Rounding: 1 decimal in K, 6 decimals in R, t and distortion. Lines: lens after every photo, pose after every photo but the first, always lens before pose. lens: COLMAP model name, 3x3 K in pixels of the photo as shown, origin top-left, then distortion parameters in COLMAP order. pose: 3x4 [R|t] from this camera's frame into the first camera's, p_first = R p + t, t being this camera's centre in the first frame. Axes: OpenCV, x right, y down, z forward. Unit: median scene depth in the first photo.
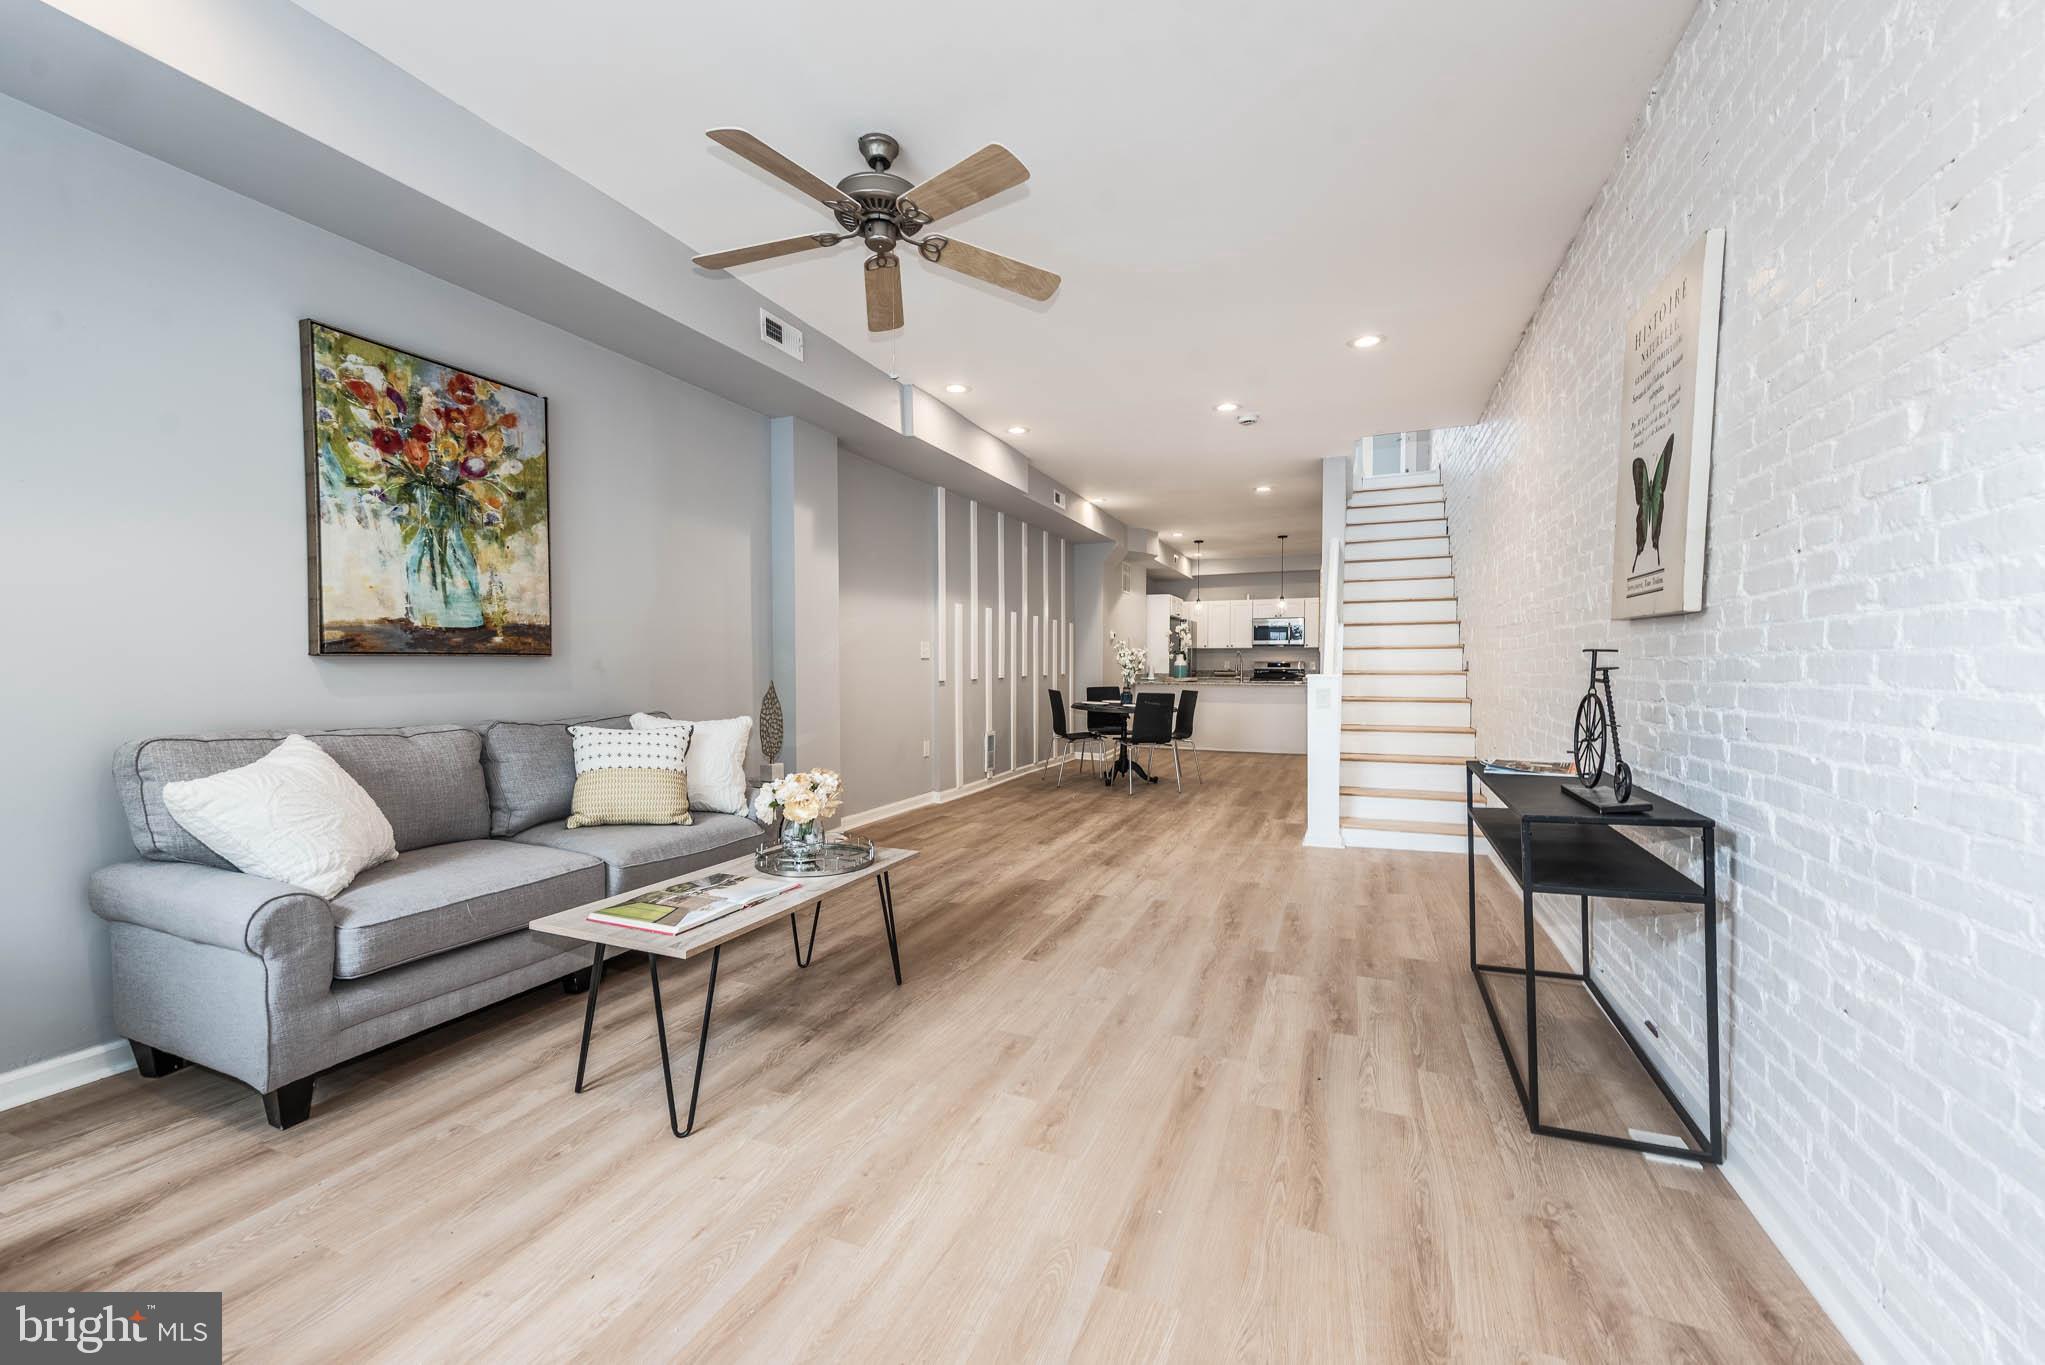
lens RADIAL K [[790.5, 0, 993.1], [0, 790.5, 680.4], [0, 0, 1]] dist [-0.000082, -0.000184]
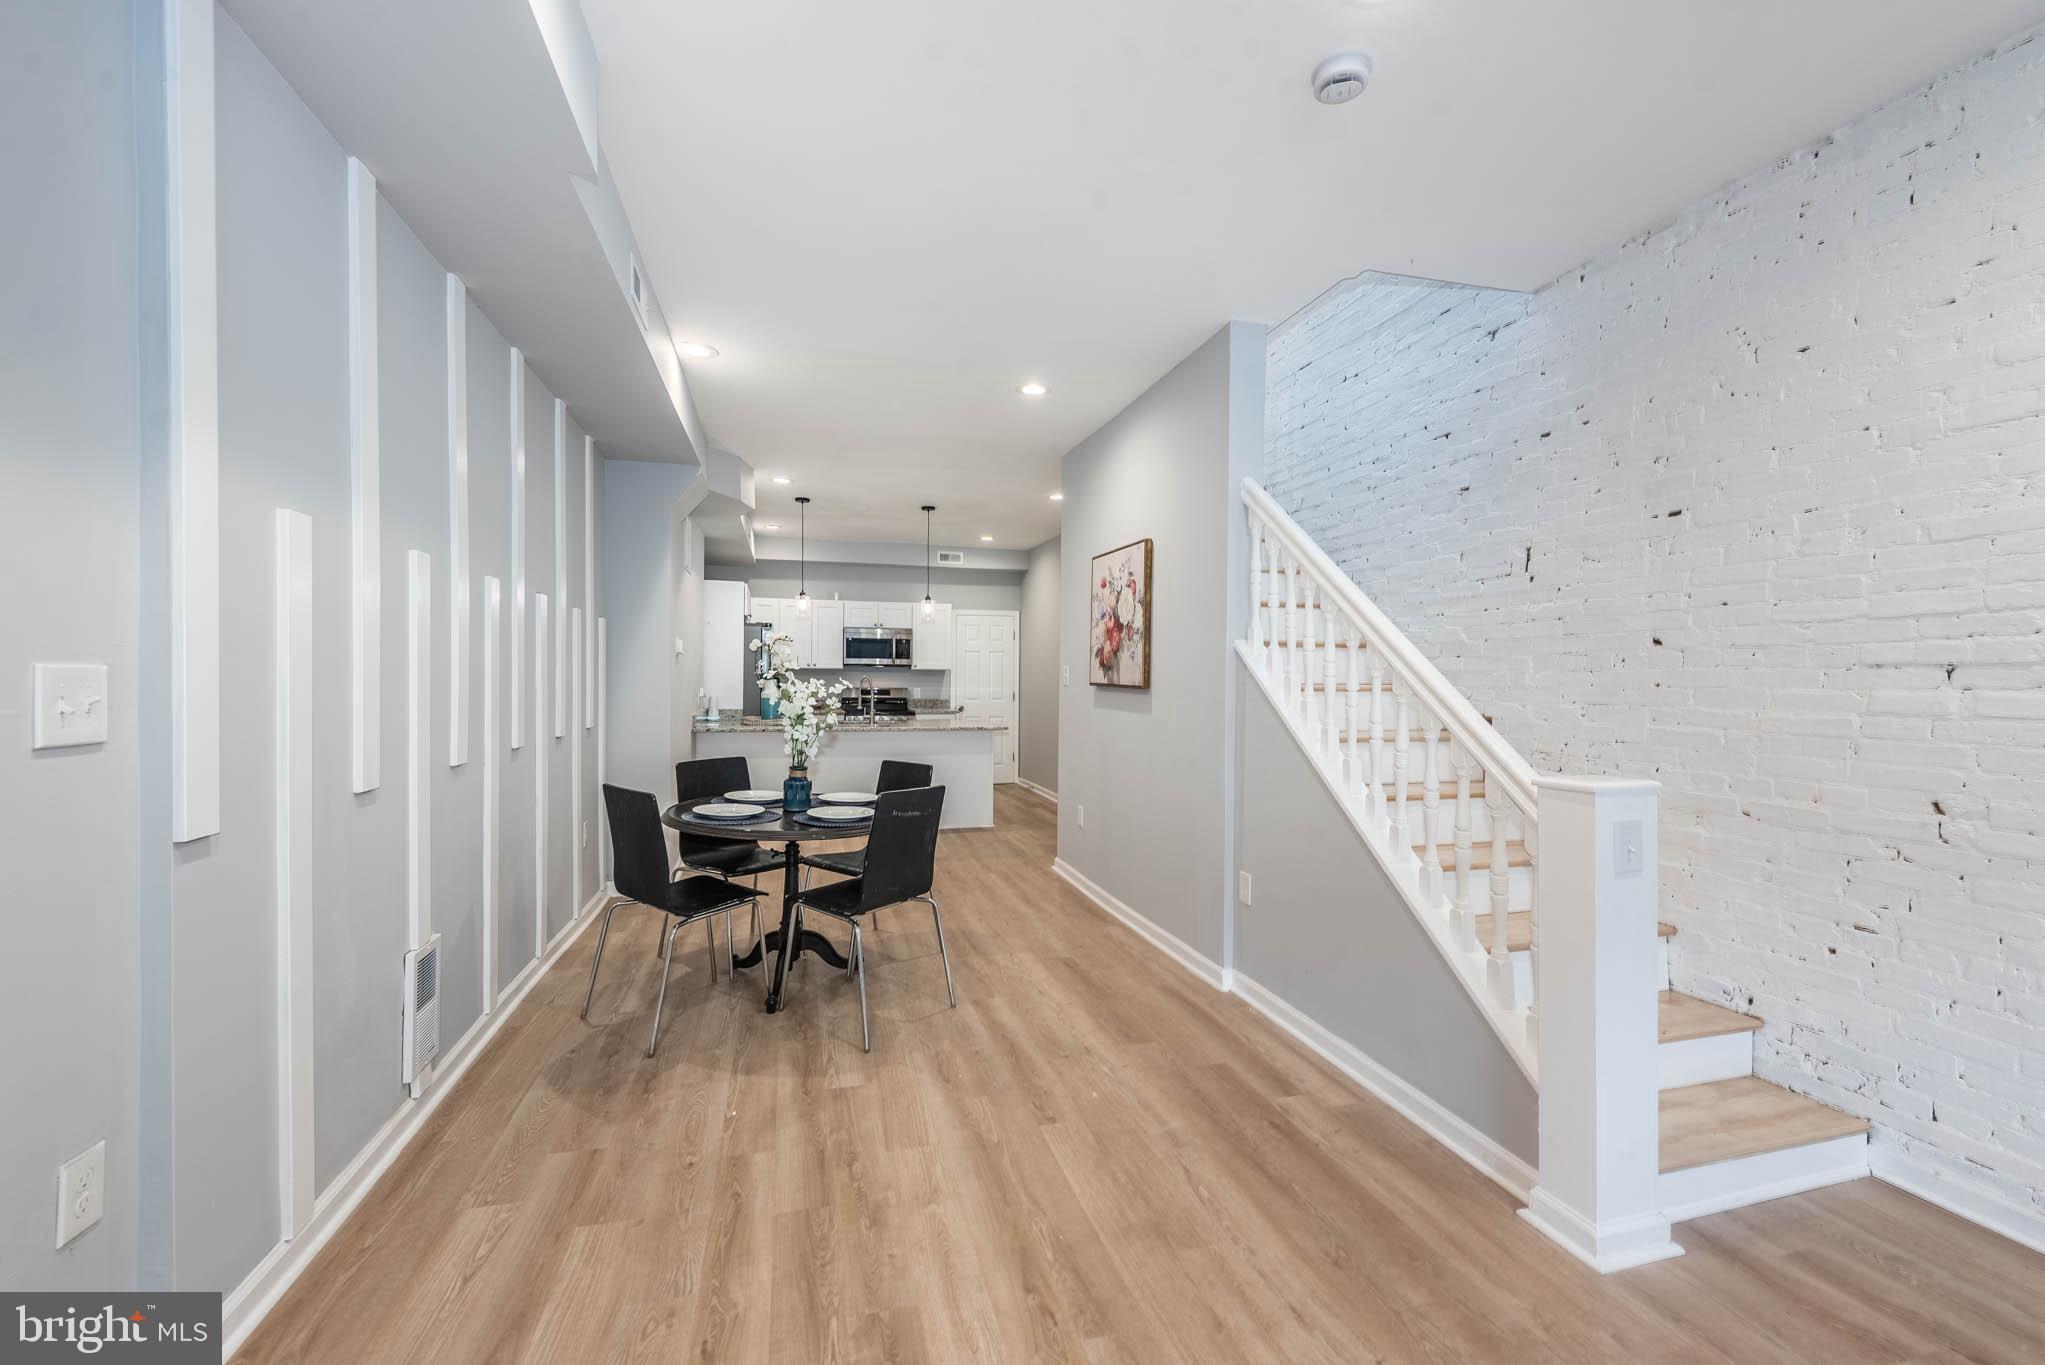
lens RADIAL K [[790.5, 0, 993.1], [0, 790.5, 680.4], [0, 0, 1]] dist [-0.000082, -0.000184]
pose [[0.776452, 0.002911, 0.630169, -0.017201], [0.005476, 0.999920, -0.011366, -0.023489], [-0.630152, 0.012276, 0.776375, 0.393835]]
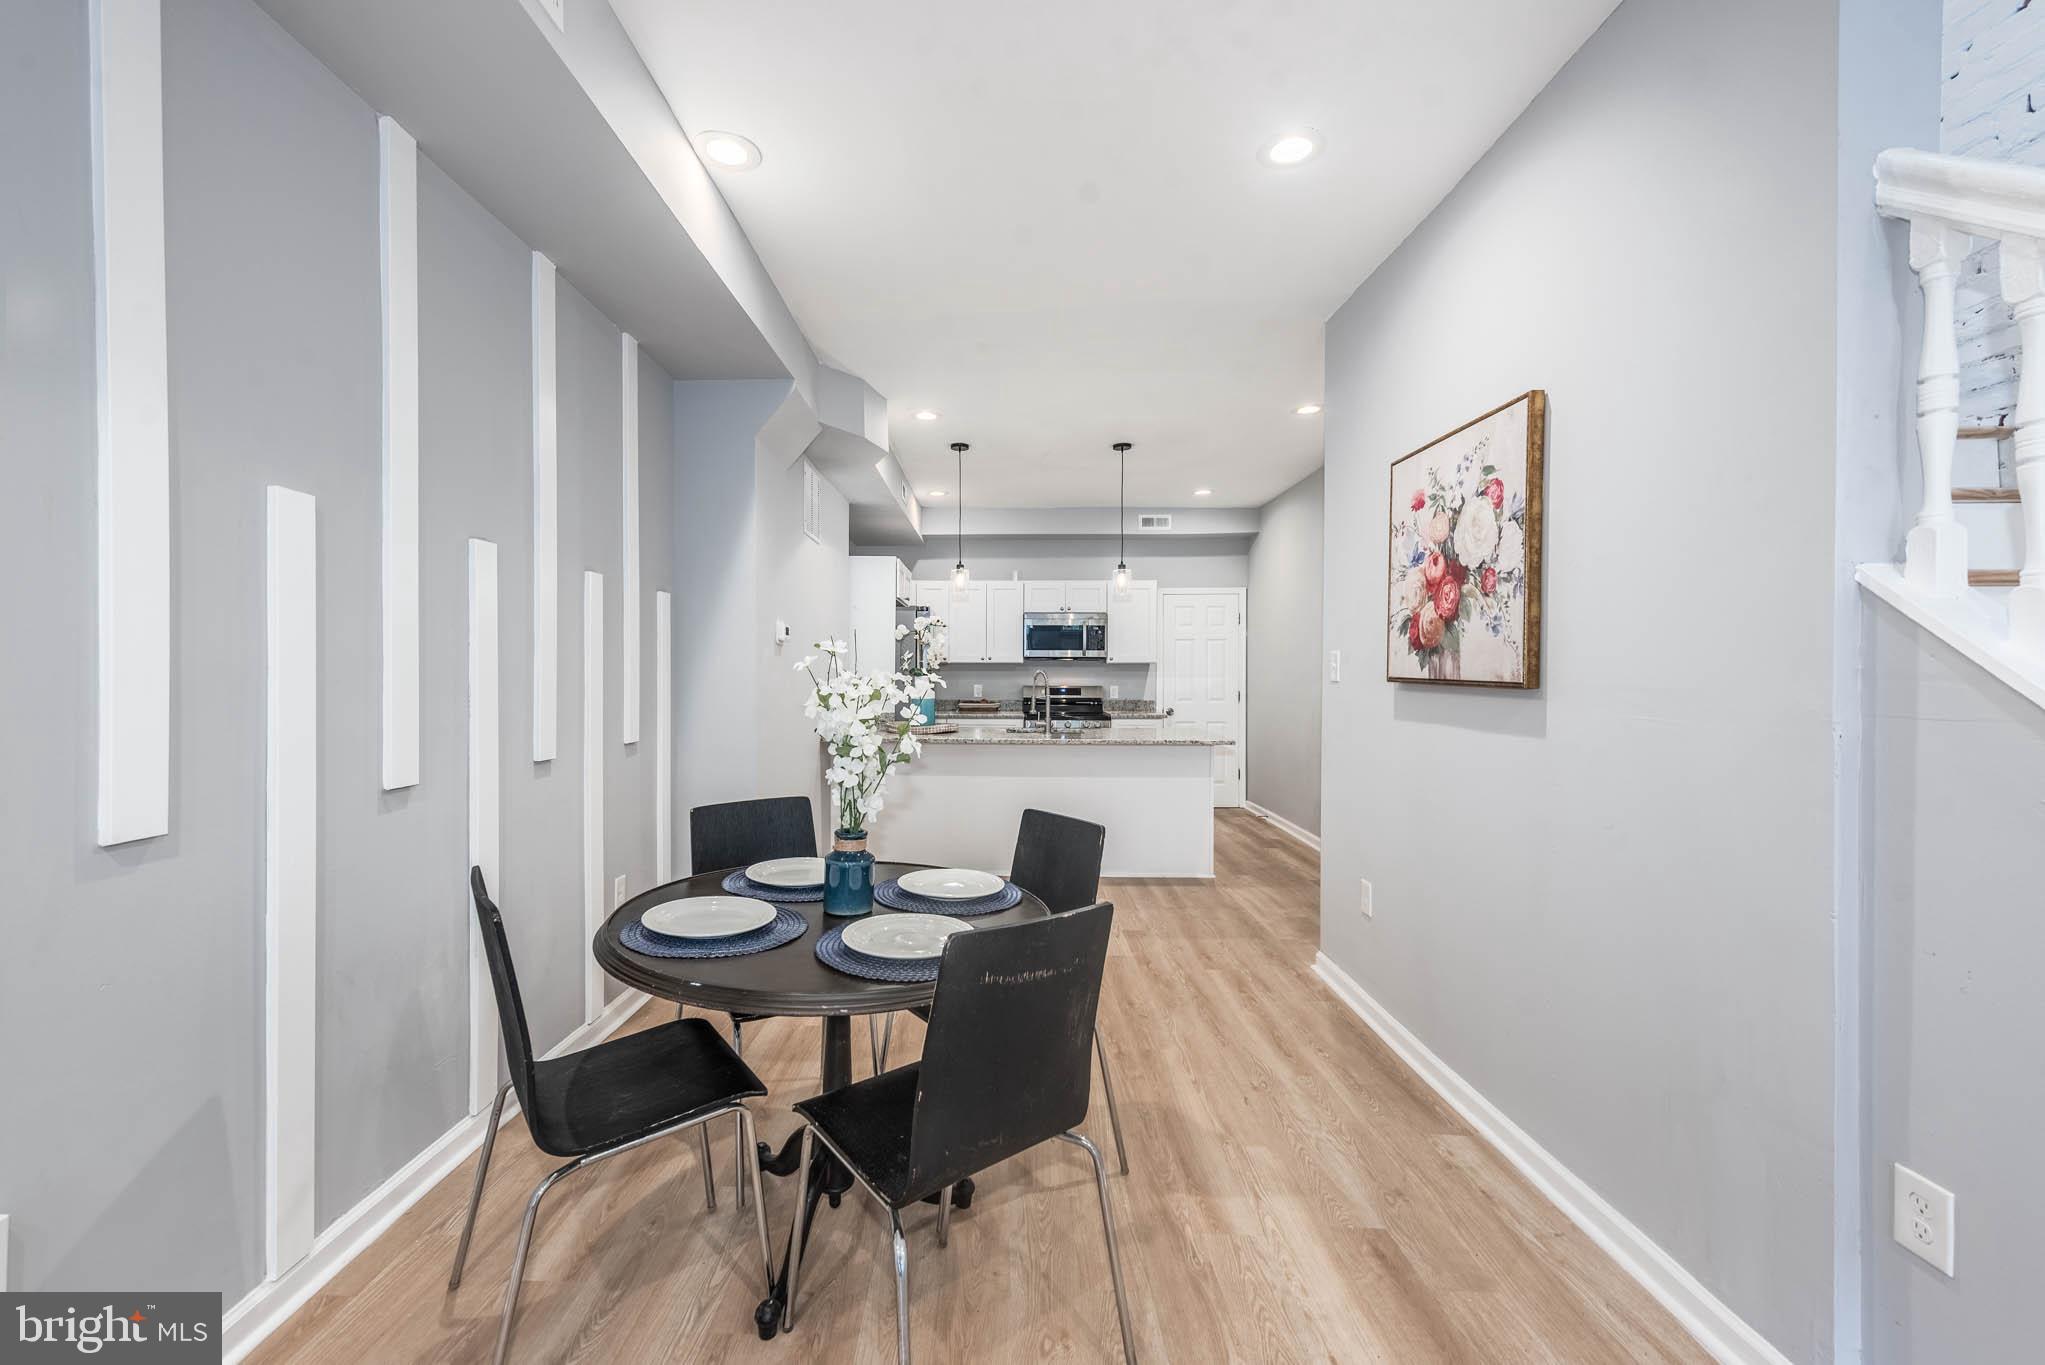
lens RADIAL K [[790.5, 0, 993.1], [0, 790.5, 680.4], [0, 0, 1]] dist [-0.000082, -0.000184]
pose [[0.914926, -0.002538, 0.403614, 0.075933], [0.007209, 0.999923, -0.010053, -0.024137], [-0.403558, 0.012107, 0.914874, 0.512234]]
